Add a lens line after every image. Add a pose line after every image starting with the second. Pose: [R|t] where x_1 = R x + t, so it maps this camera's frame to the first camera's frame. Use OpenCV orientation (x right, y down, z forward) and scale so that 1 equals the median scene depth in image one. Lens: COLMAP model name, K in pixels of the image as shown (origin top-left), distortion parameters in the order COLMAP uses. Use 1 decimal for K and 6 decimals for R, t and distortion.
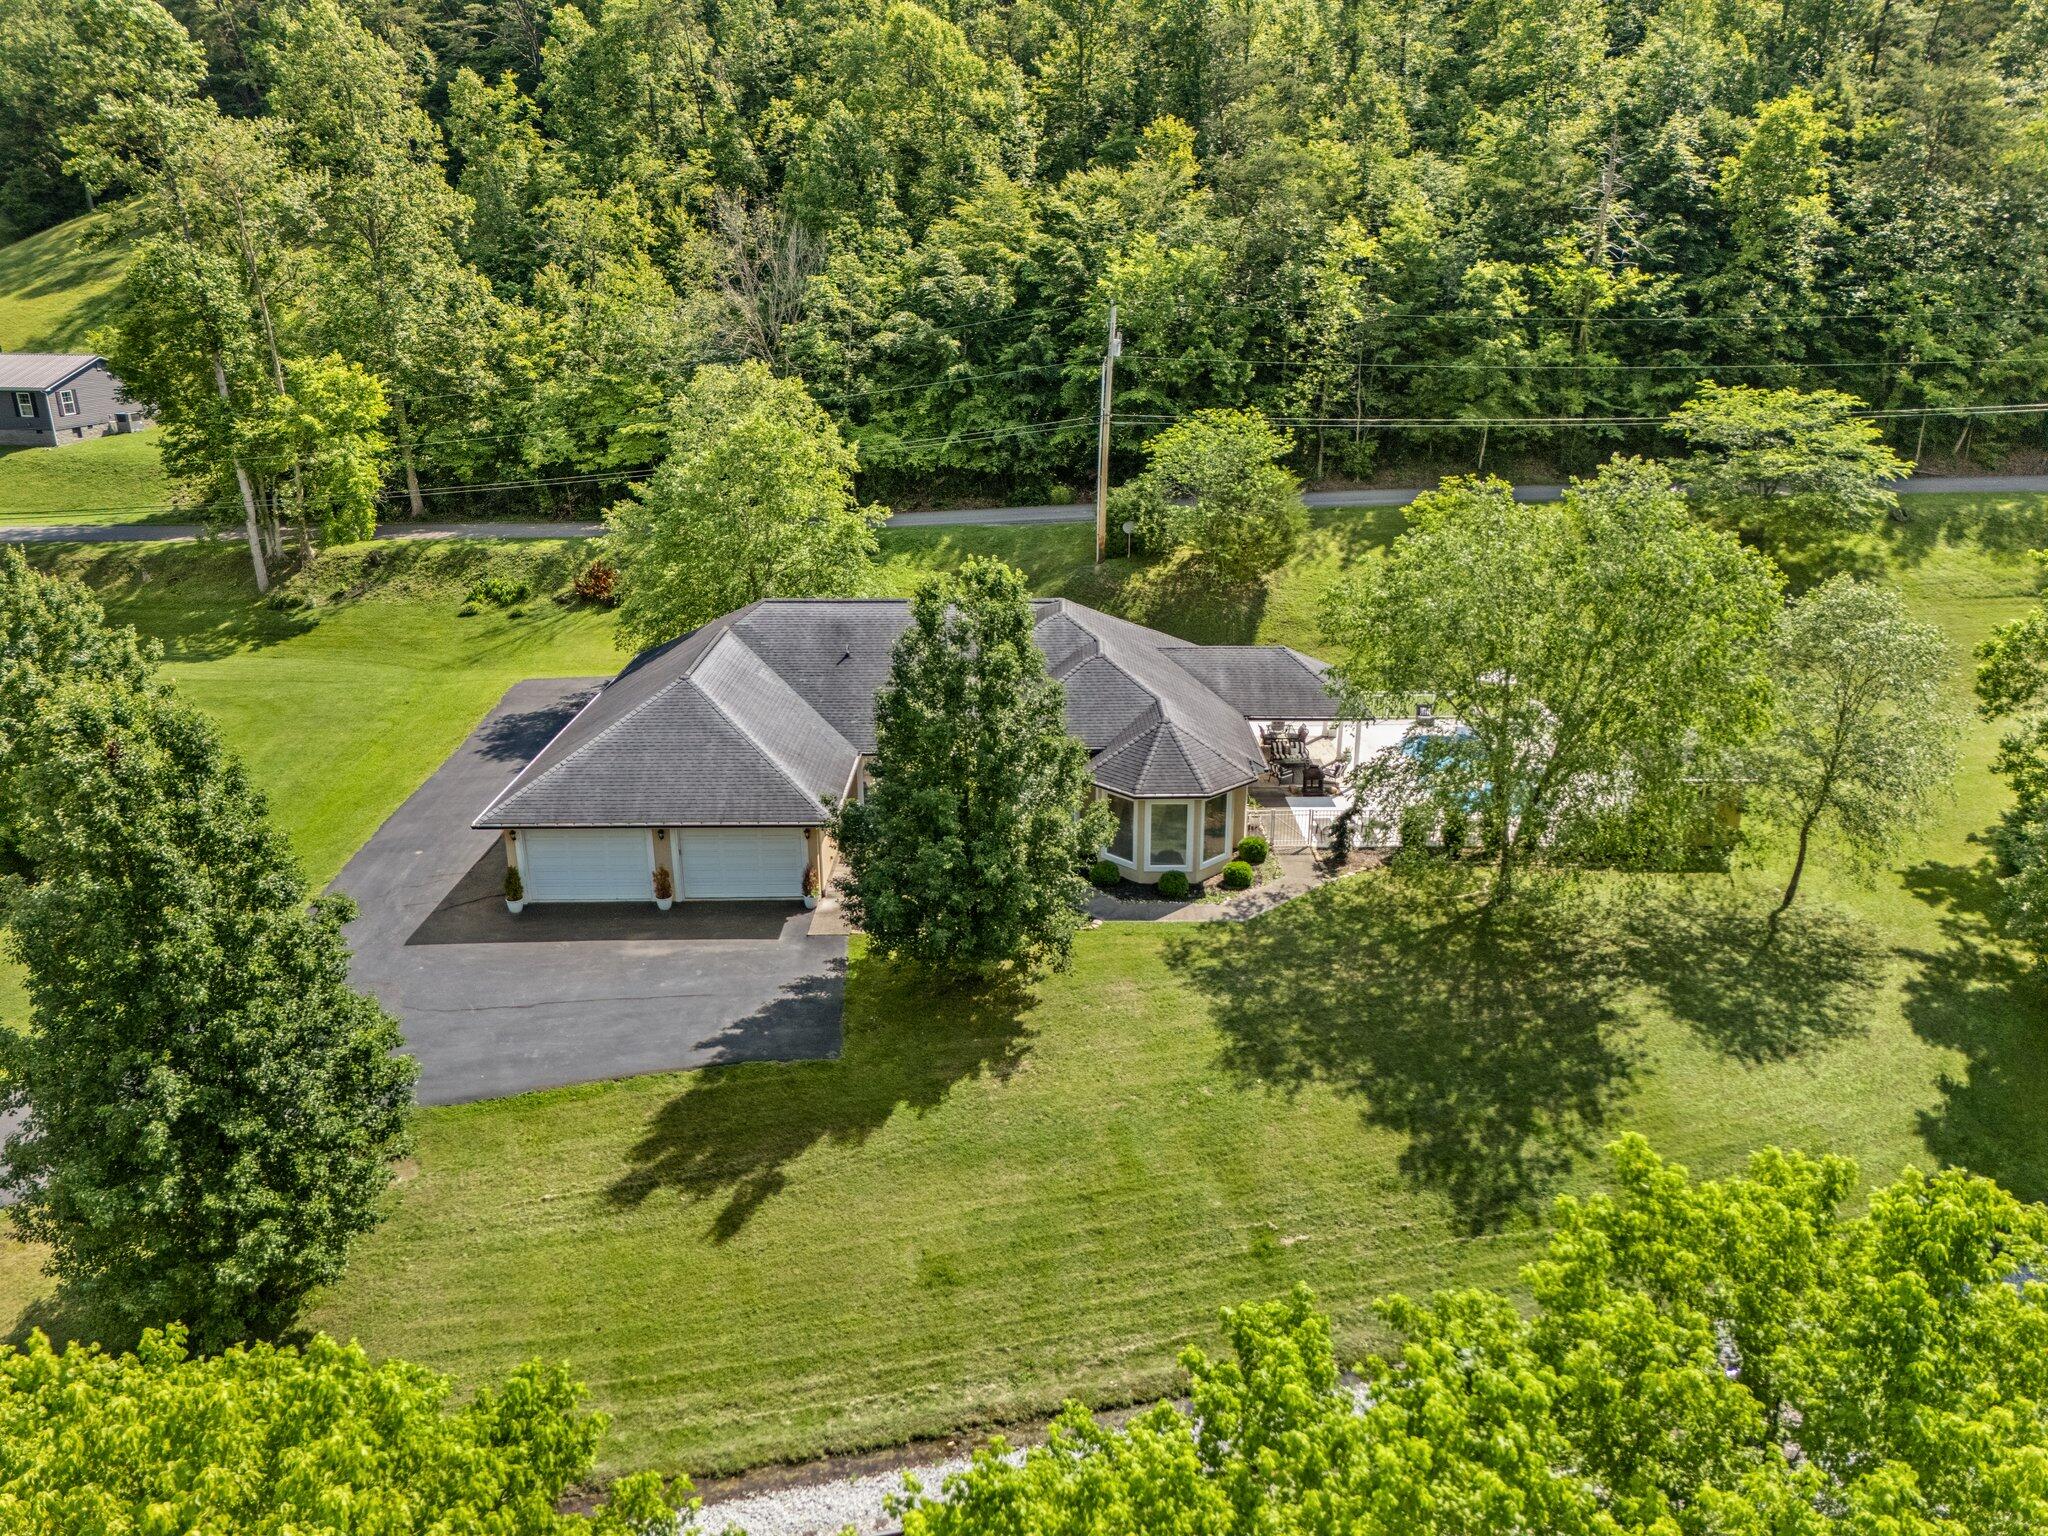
lens RADIAL K [[1510.3, 0, 1020.9], [0, 1510.3, 763.8], [0, 0, 1]] dist [0.031620, -0.020054]
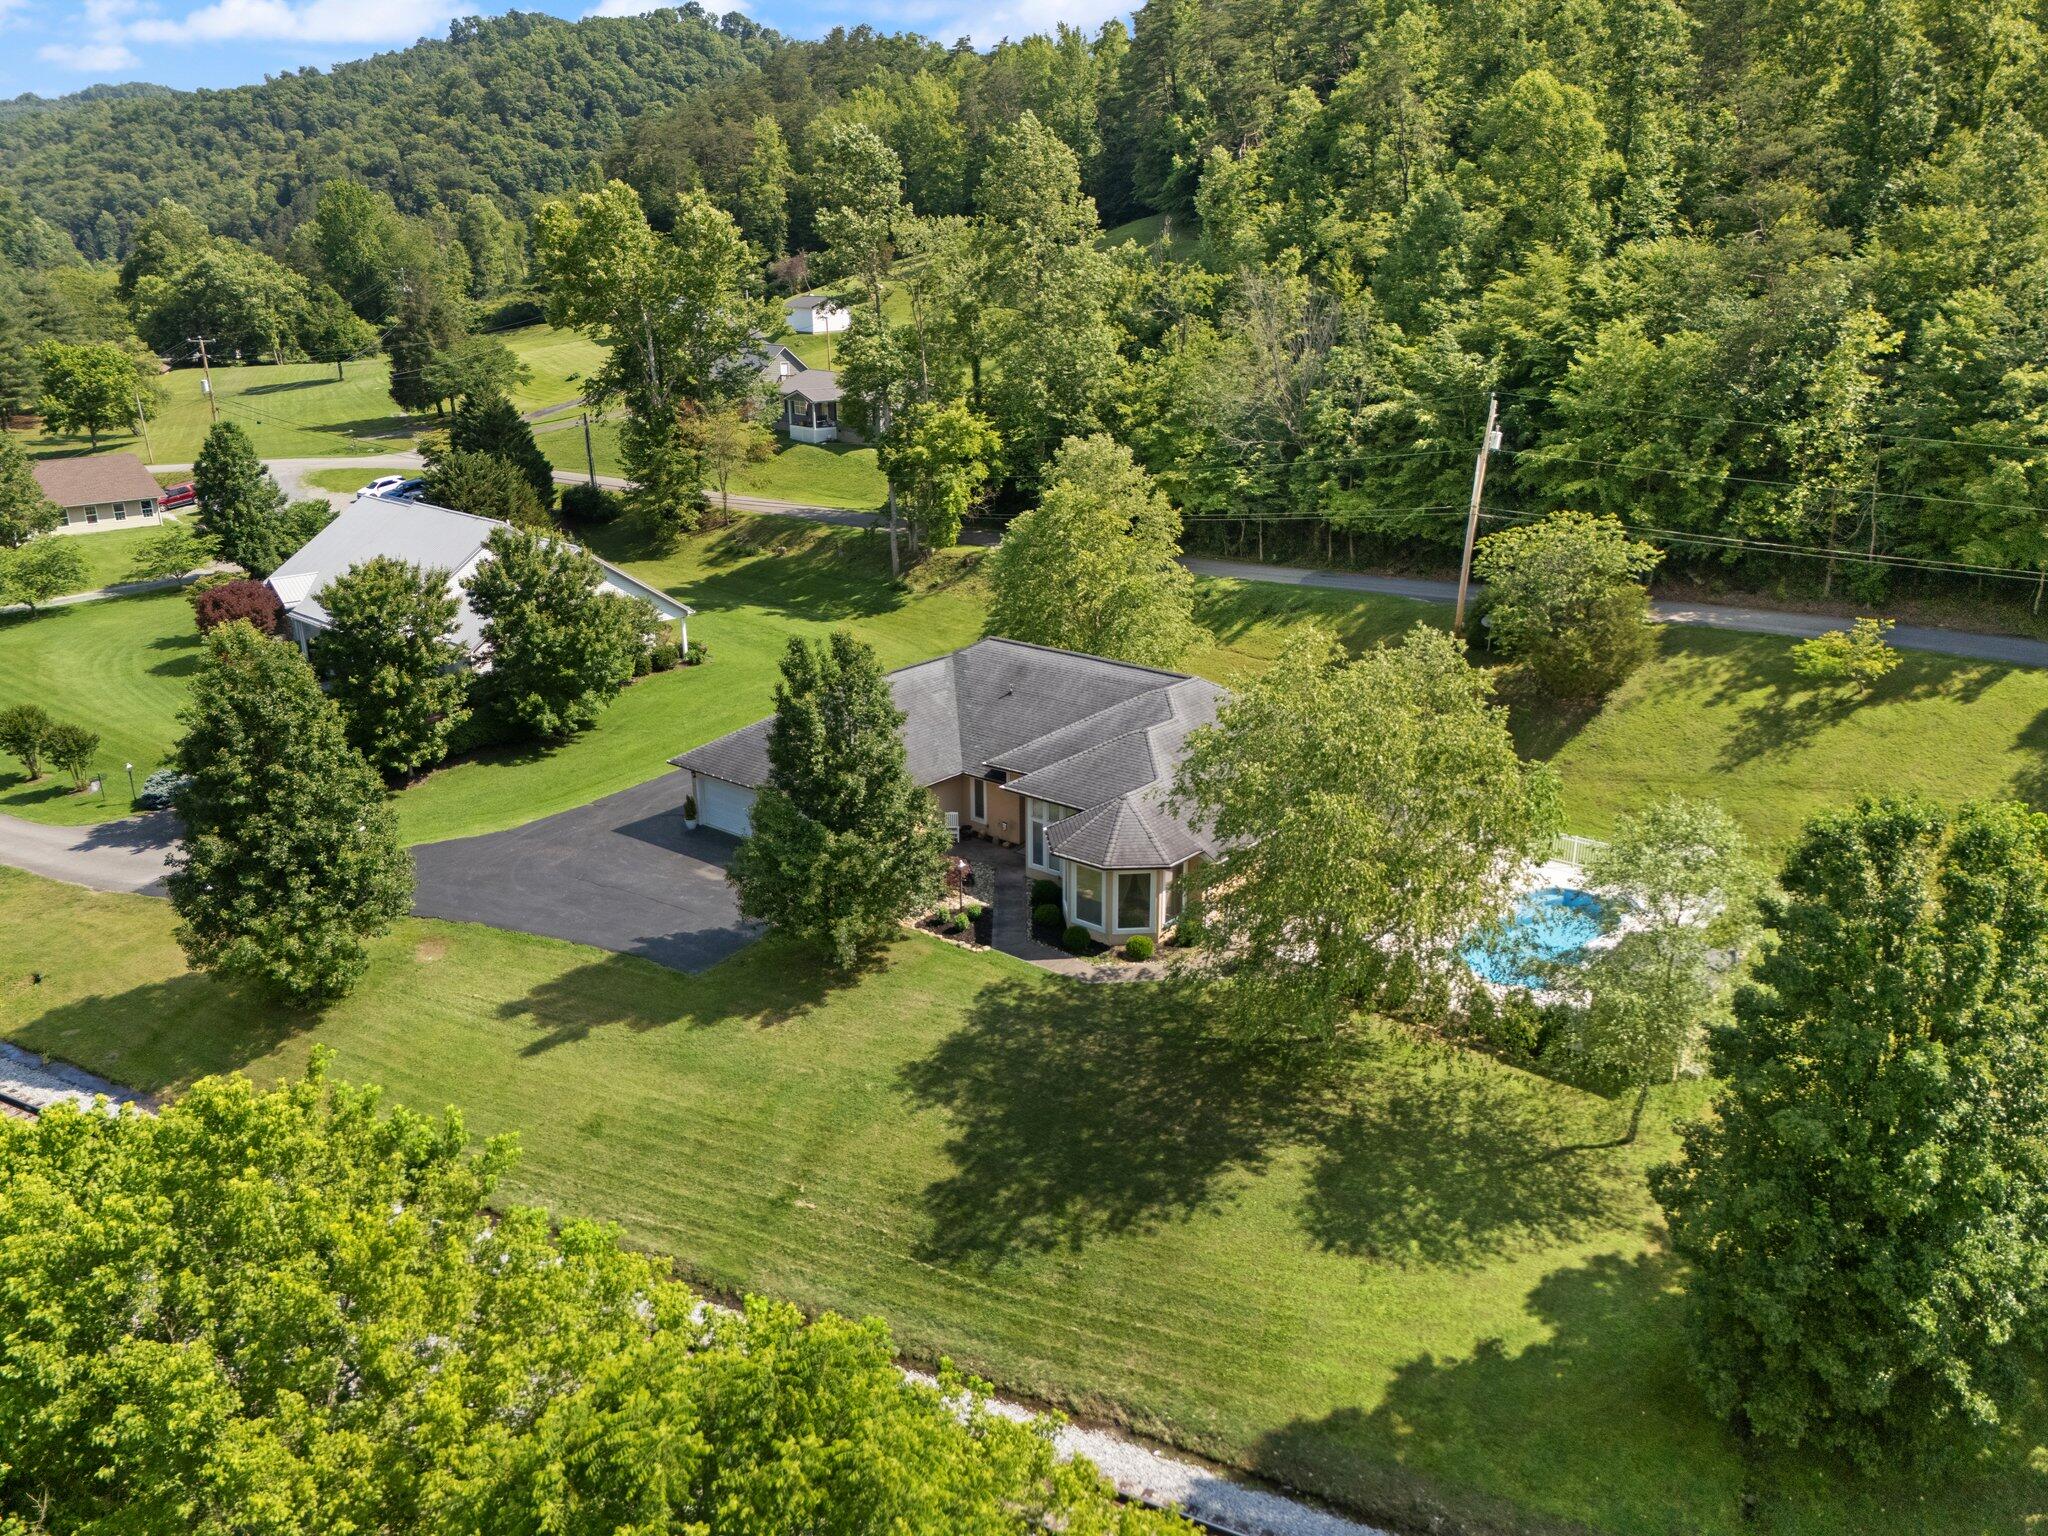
lens RADIAL K [[1510.3, 0, 1021.1], [0, 1510.3, 768.6], [0, 0, 1]] dist [0.031620, -0.020054]
pose [[0.776755, 0.203286, -0.596092, 0.823796], [-0.201961, 0.976890, 0.069979, -0.132323], [0.596542, 0.066031, 0.799861, 0.069853]]
